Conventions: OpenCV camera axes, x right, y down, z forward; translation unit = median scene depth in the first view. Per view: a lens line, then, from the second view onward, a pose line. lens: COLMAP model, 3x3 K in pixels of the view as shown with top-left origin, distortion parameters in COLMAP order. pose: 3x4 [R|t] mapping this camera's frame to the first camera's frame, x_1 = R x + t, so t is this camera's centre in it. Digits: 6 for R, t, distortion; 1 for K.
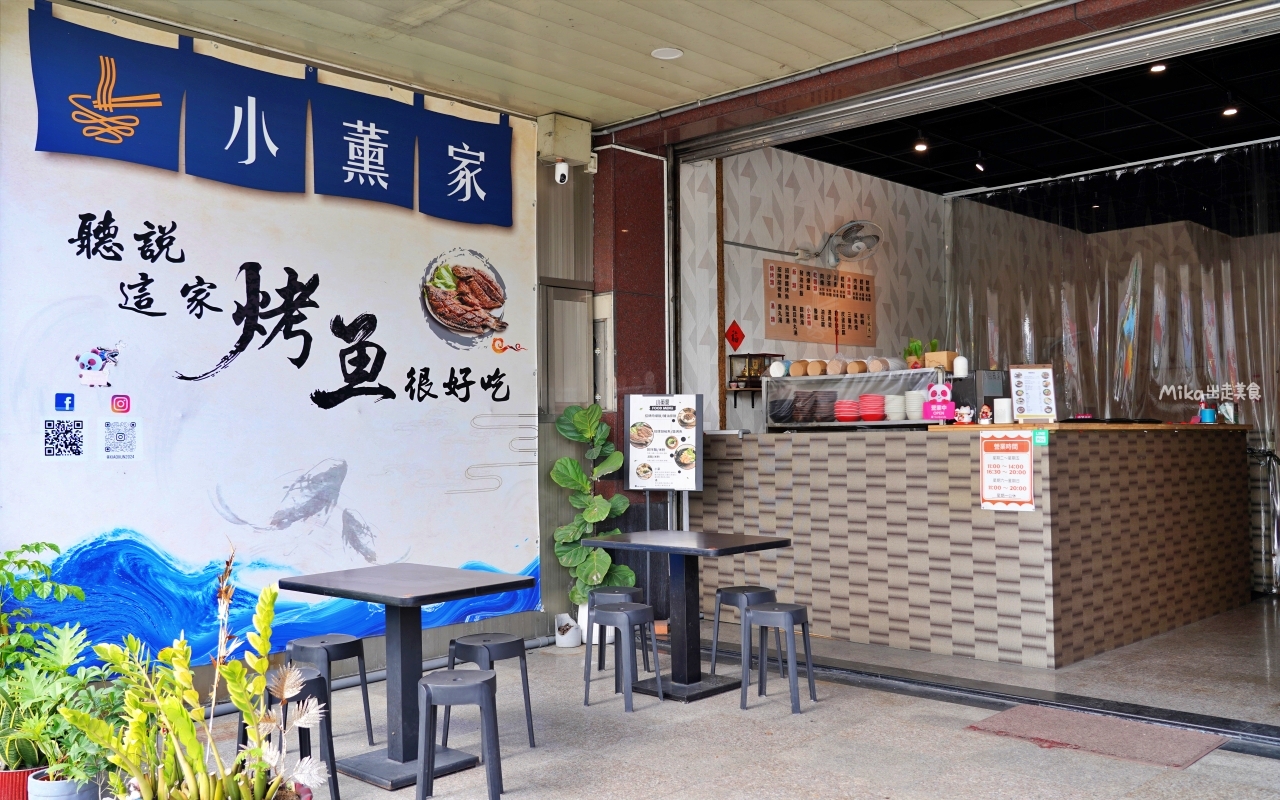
lens RADIAL K [[1123.3, 0, 639.2], [0, 1123.3, 400.7], [0, 0, 1]] dist [0.031305, -0.007317]
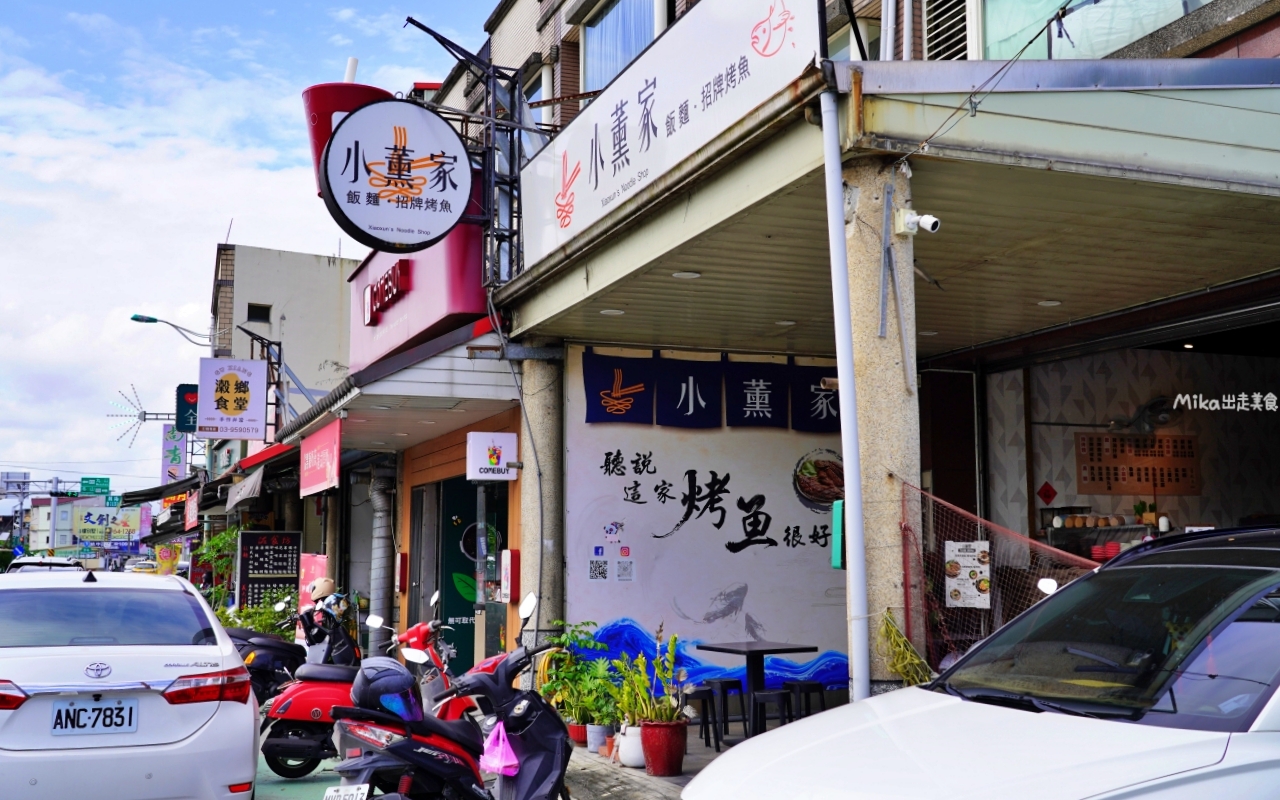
lens RADIAL K [[1349.5, 0, 640.1], [0, 1349.5, 399.8], [0, 0, 1]] dist [0.039119, 0.000000]
pose [[0.906321, -0.043274, -0.420367, 0.435322], [0.008263, 0.996368, -0.084754, -0.048582], [0.422508, 0.073341, 0.903387, -0.869647]]
